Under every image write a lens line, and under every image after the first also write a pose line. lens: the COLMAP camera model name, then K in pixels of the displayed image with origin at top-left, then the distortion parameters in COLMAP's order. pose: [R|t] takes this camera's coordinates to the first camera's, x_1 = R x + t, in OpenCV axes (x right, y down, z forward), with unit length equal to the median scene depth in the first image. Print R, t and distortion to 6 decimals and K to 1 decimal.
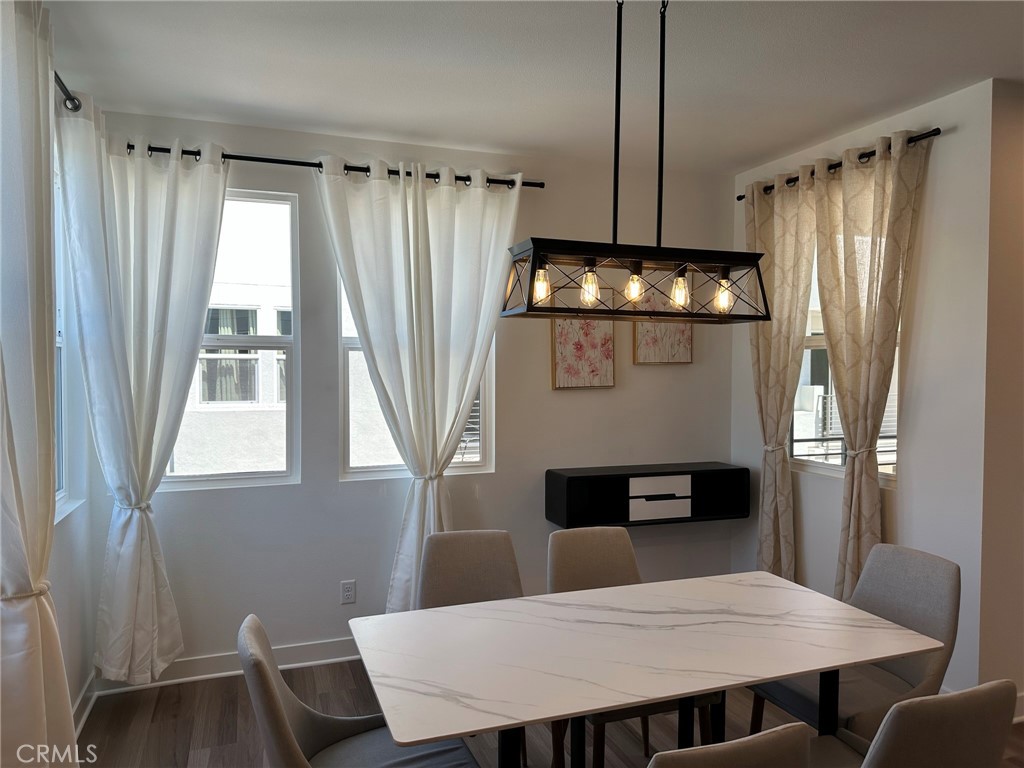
lens RADIAL K [[731.8, 0, 513.0], [0, 731.8, 386.3], [0, 0, 1]] dist [0.035636, -0.006489]
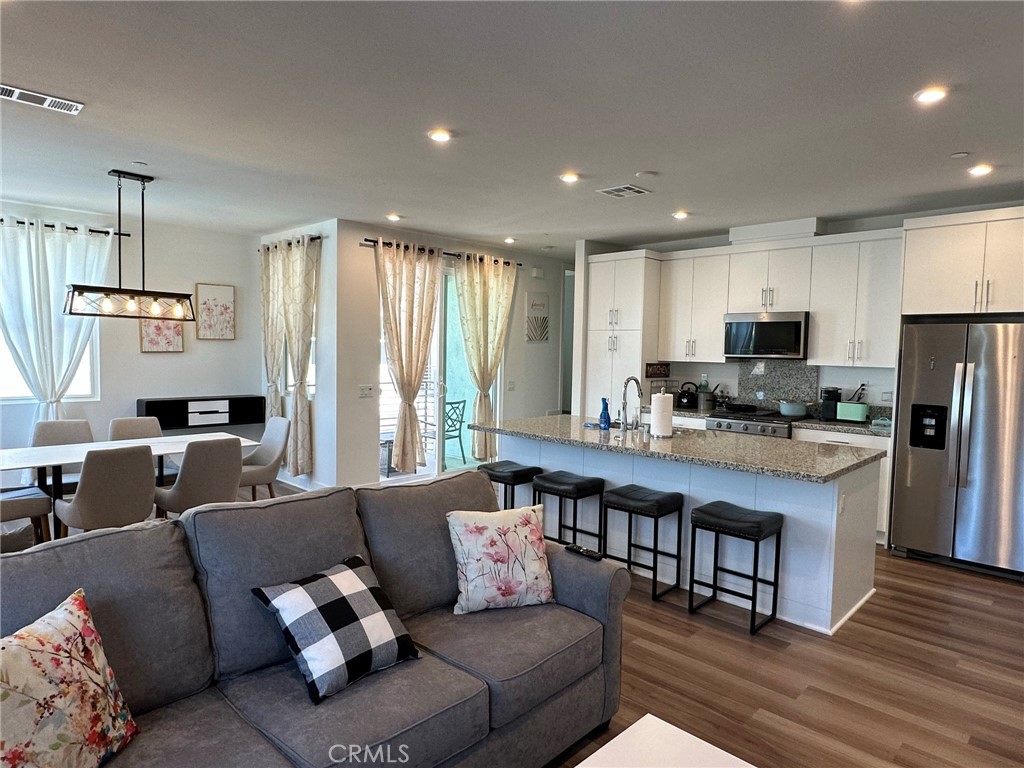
lens RADIAL K [[618.8, 0, 513.0], [0, 618.8, 382.8], [0, 0, 1]] dist [-0.004290, 0.002823]
pose [[0.899064, -0.008677, 0.437732, 0.223286], [-0.006674, 0.999416, 0.033518, 0.022455], [-0.437767, -0.033056, 0.898481, -0.761482]]
